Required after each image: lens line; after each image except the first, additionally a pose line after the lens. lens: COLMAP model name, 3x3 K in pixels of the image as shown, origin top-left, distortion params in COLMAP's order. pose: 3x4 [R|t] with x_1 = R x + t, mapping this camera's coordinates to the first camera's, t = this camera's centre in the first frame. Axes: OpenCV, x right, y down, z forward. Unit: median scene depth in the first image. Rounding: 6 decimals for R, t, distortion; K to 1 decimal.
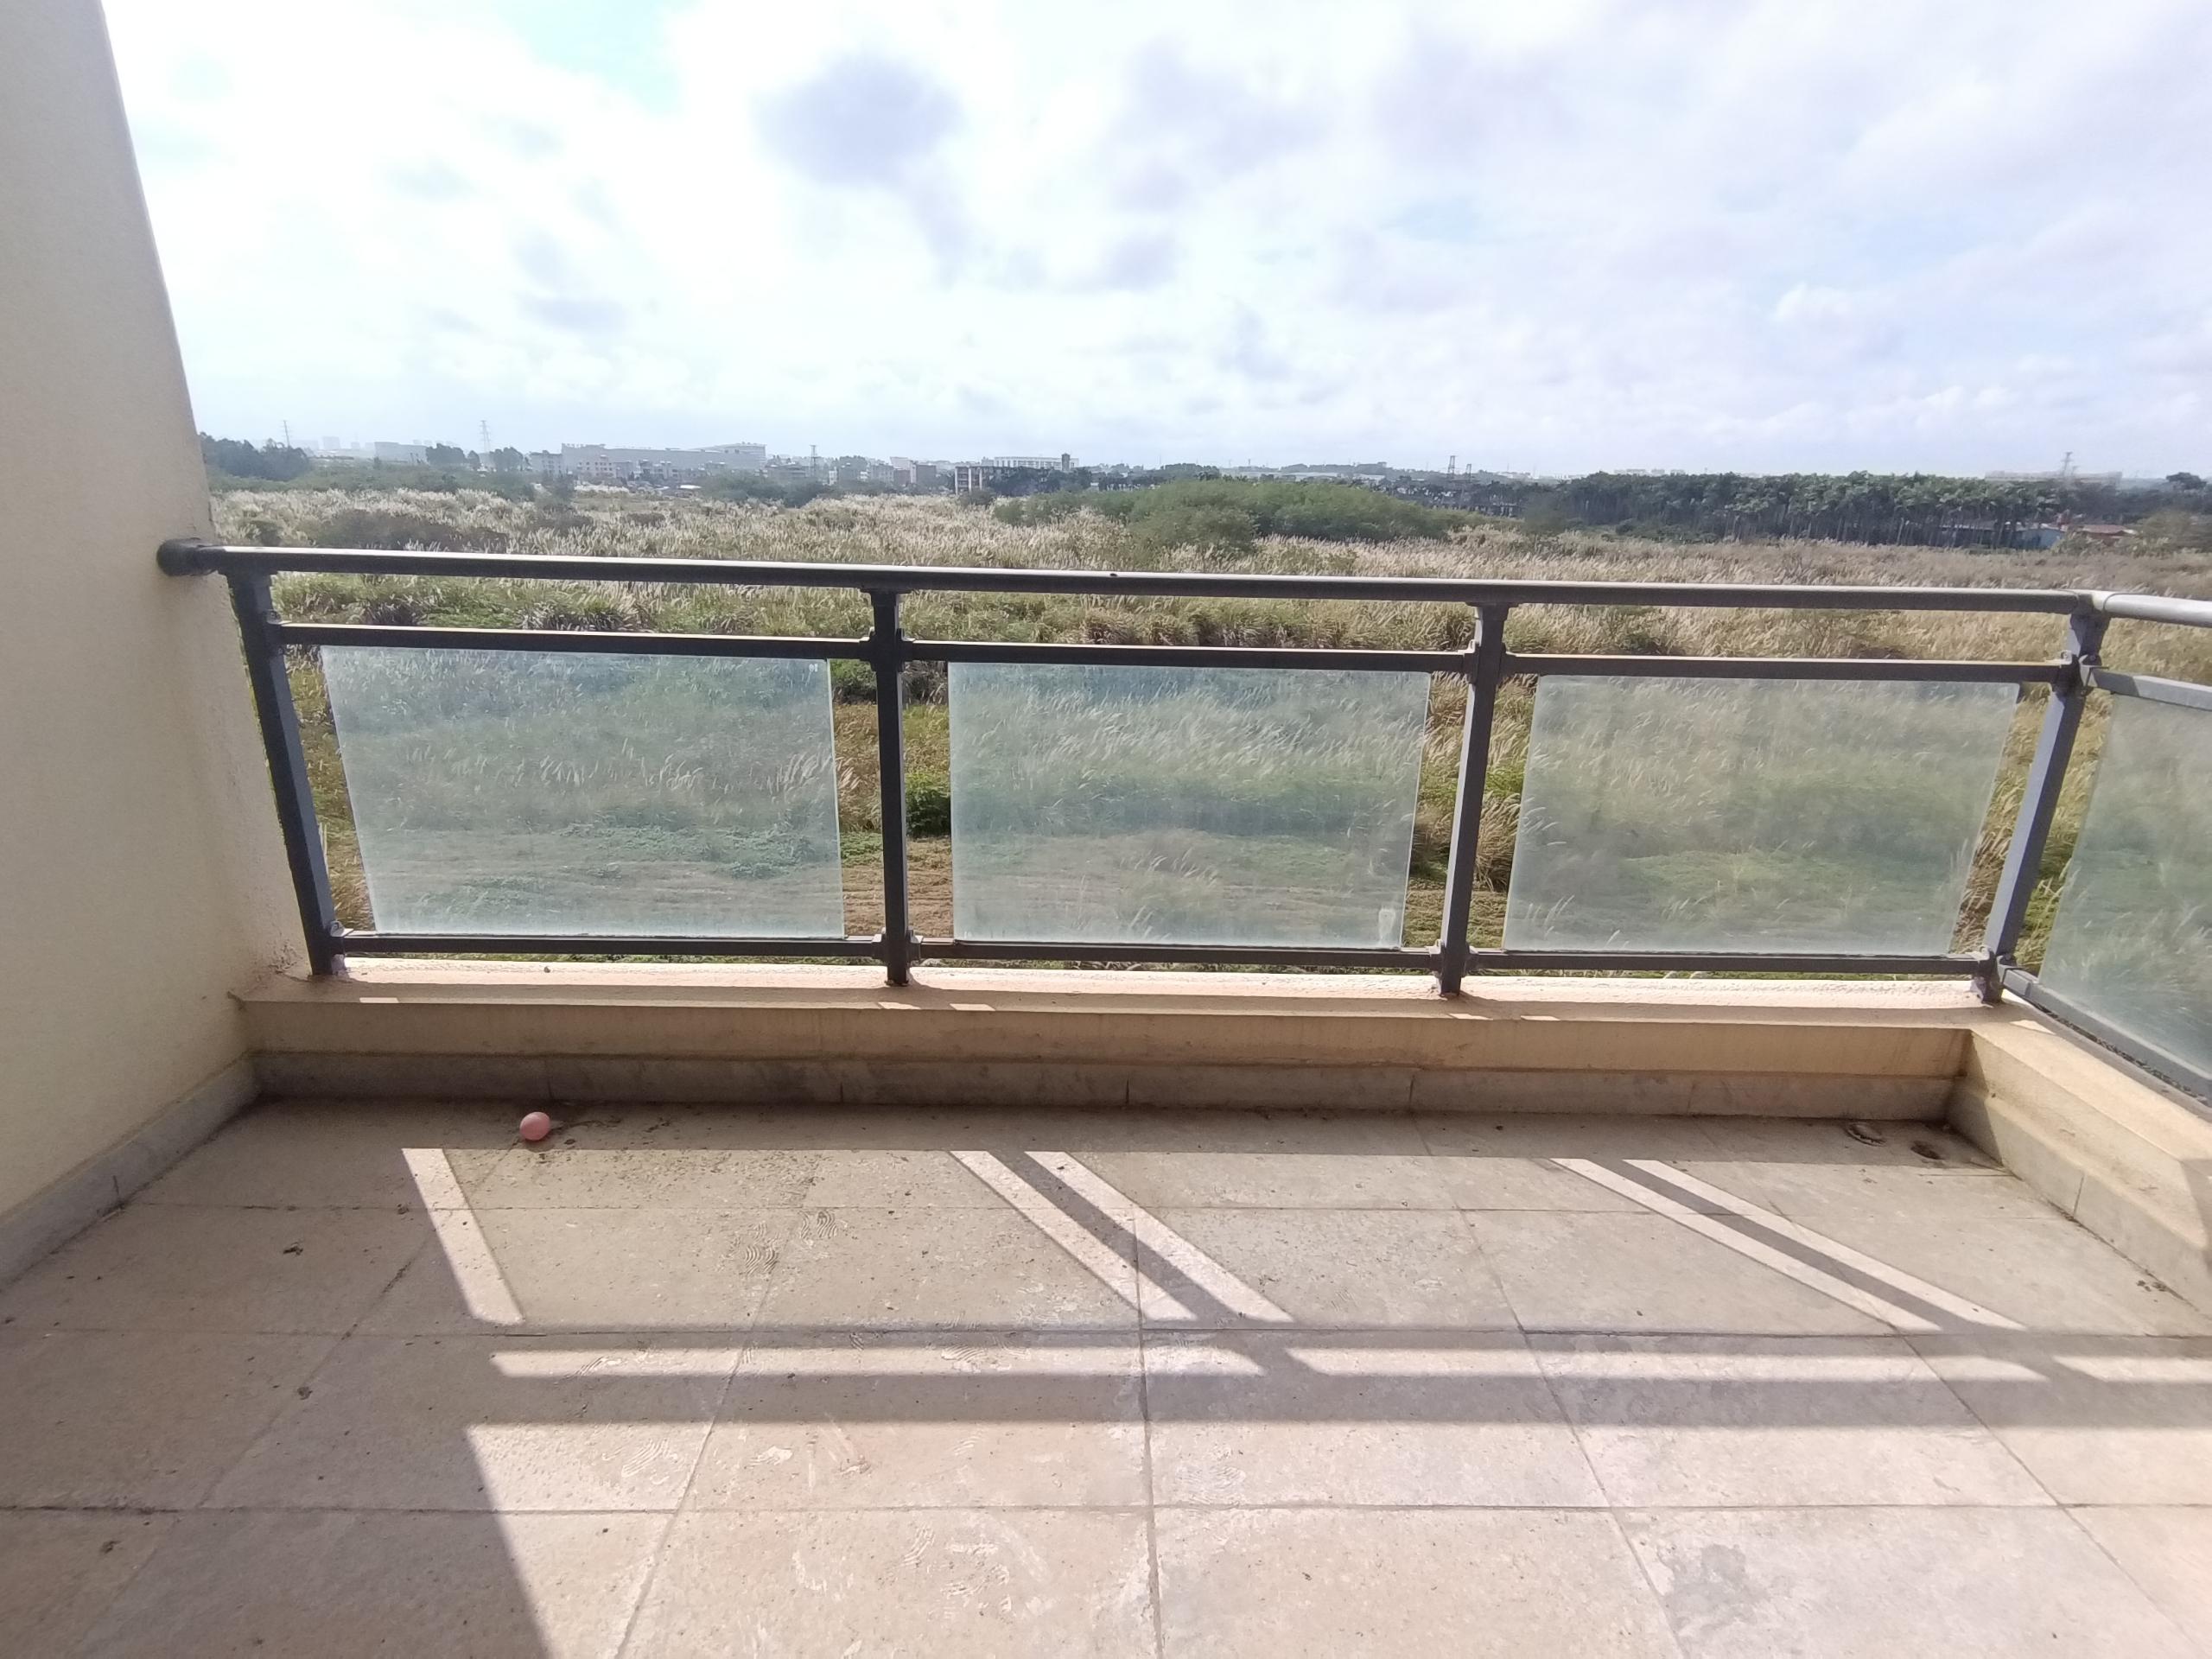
lens RADIAL K [[1095.4, 0, 1111.5], [0, 1095.4, 833.7], [0, 0, 1]] dist [0.009315, -0.000870]
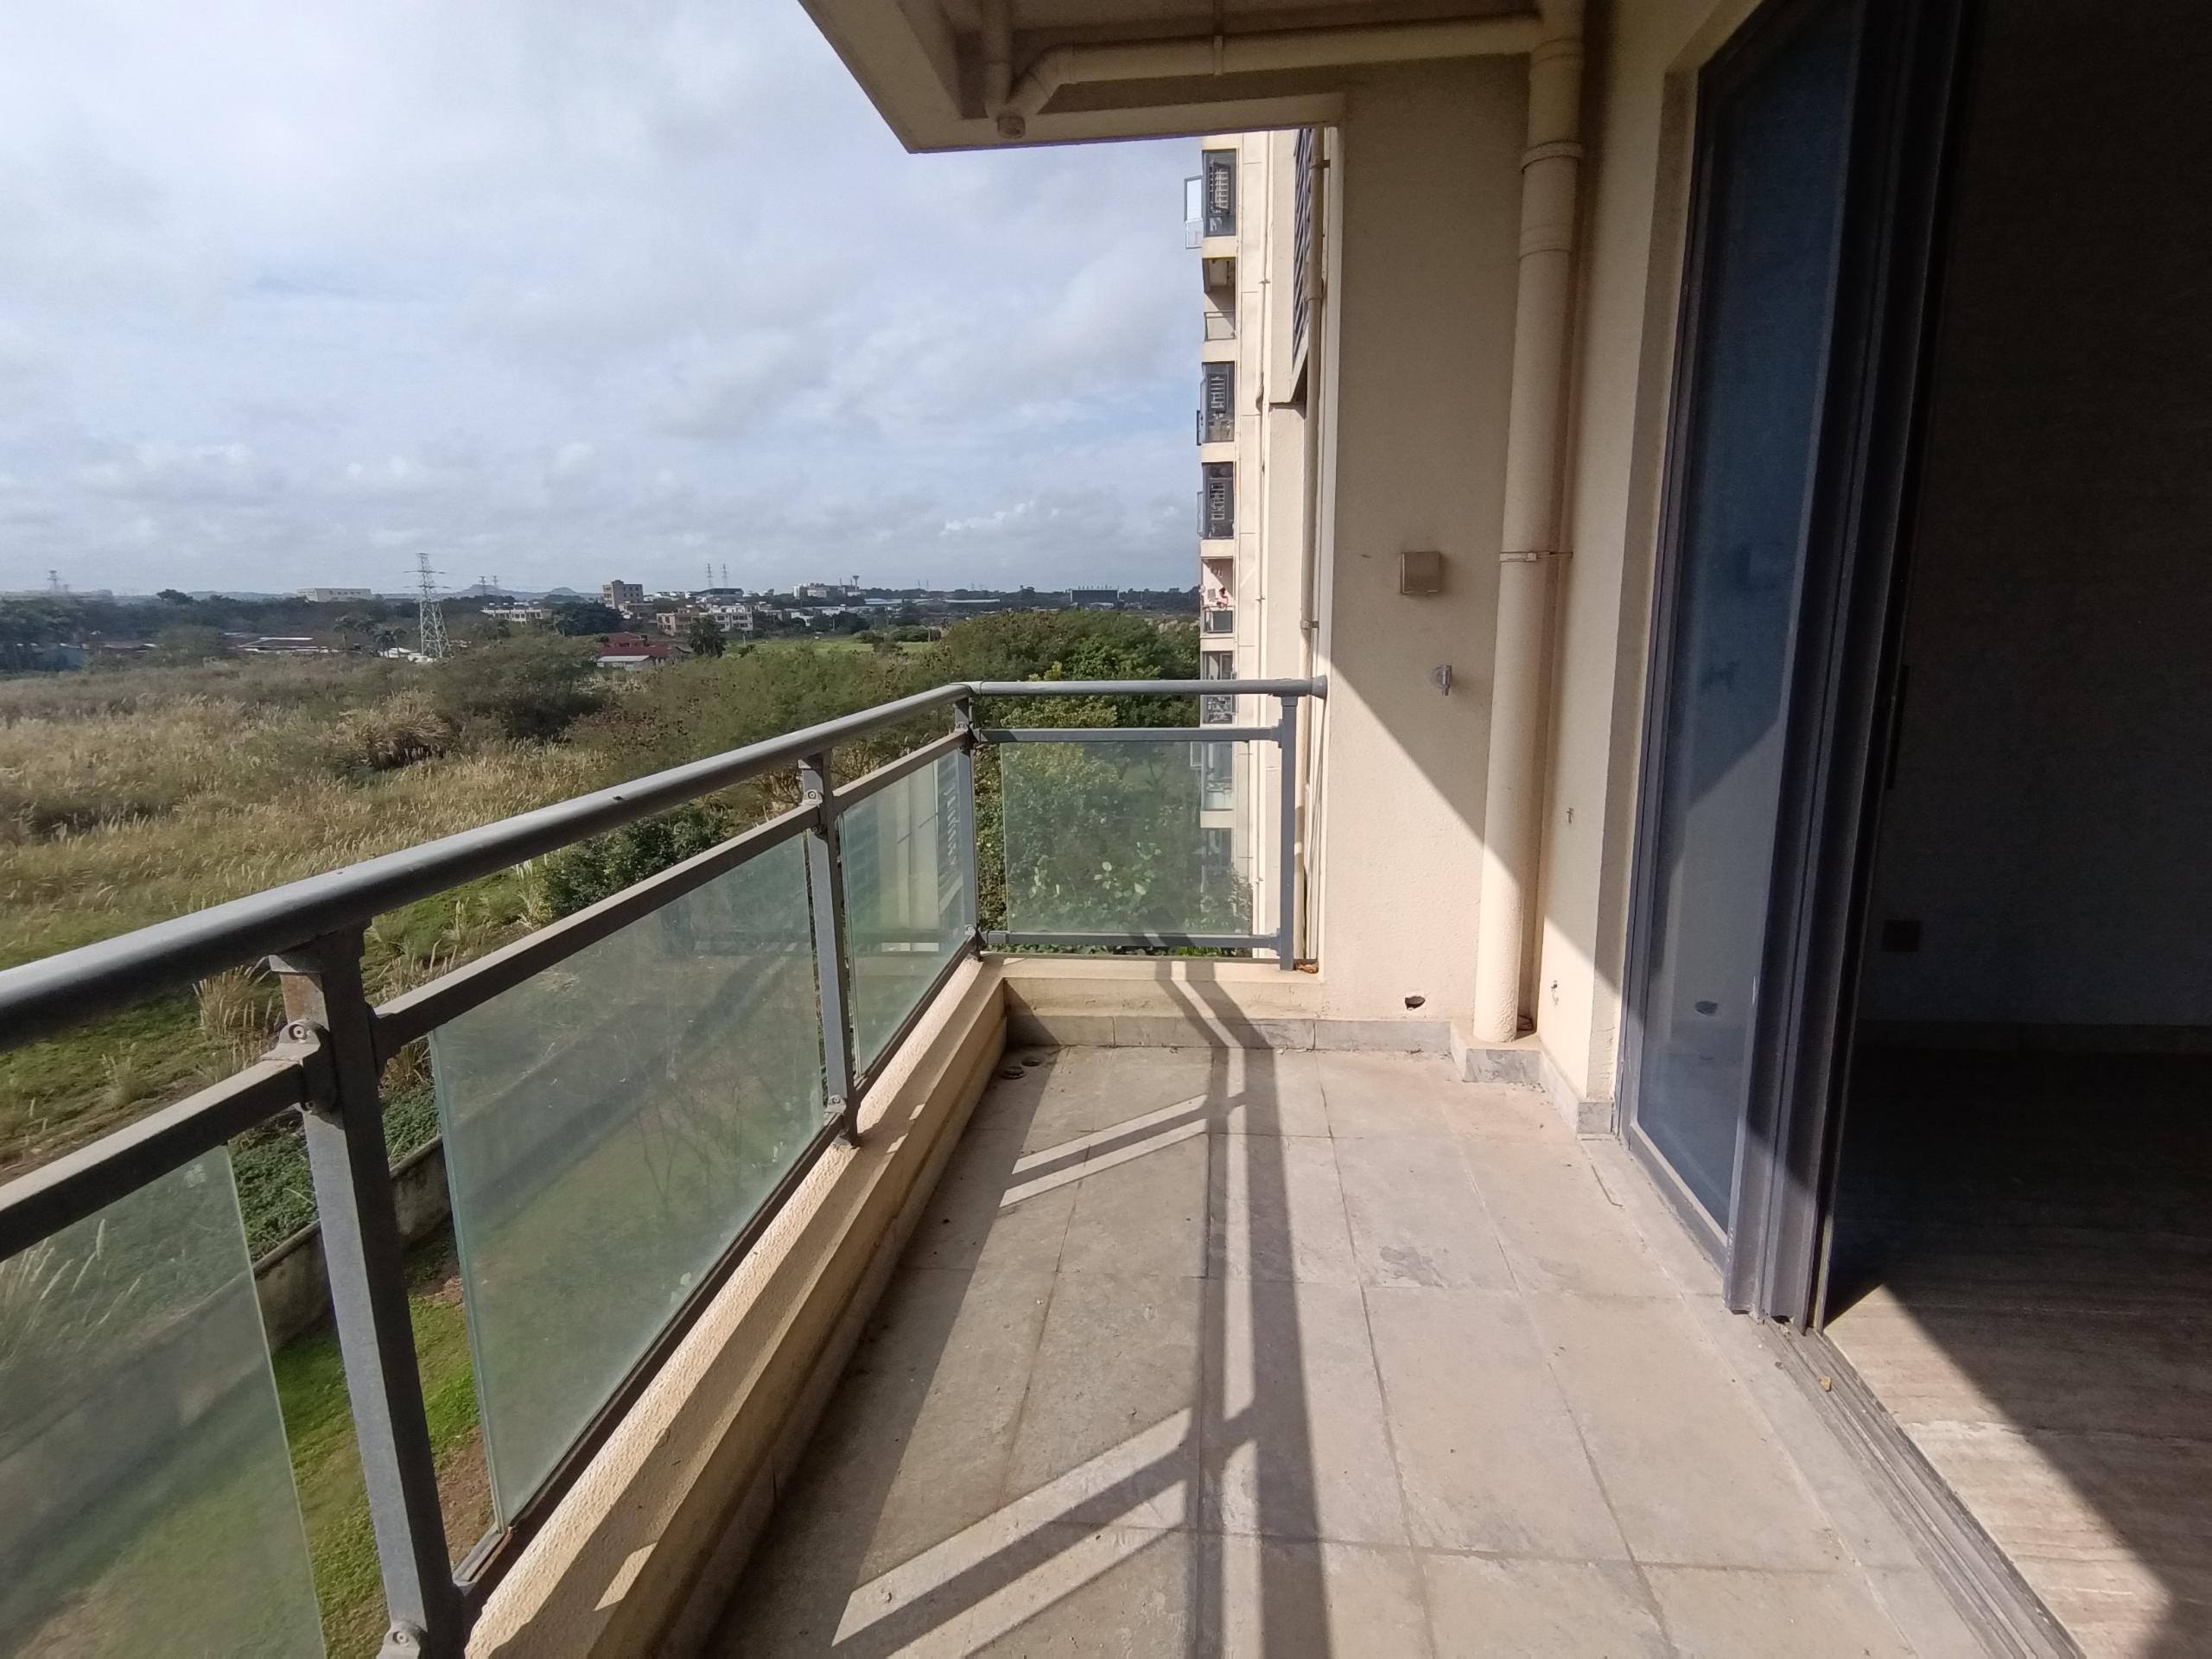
lens RADIAL K [[1095.4, 0, 1118.0], [0, 1095.4, 819.7], [0, 0, 1]] dist [0.009315, -0.000870]
pose [[0.106655, -0.219322, 0.969805, -0.639522], [0.324451, 0.929656, 0.174561, -0.249279], [-0.939870, 0.296037, 0.170312, 0.618942]]
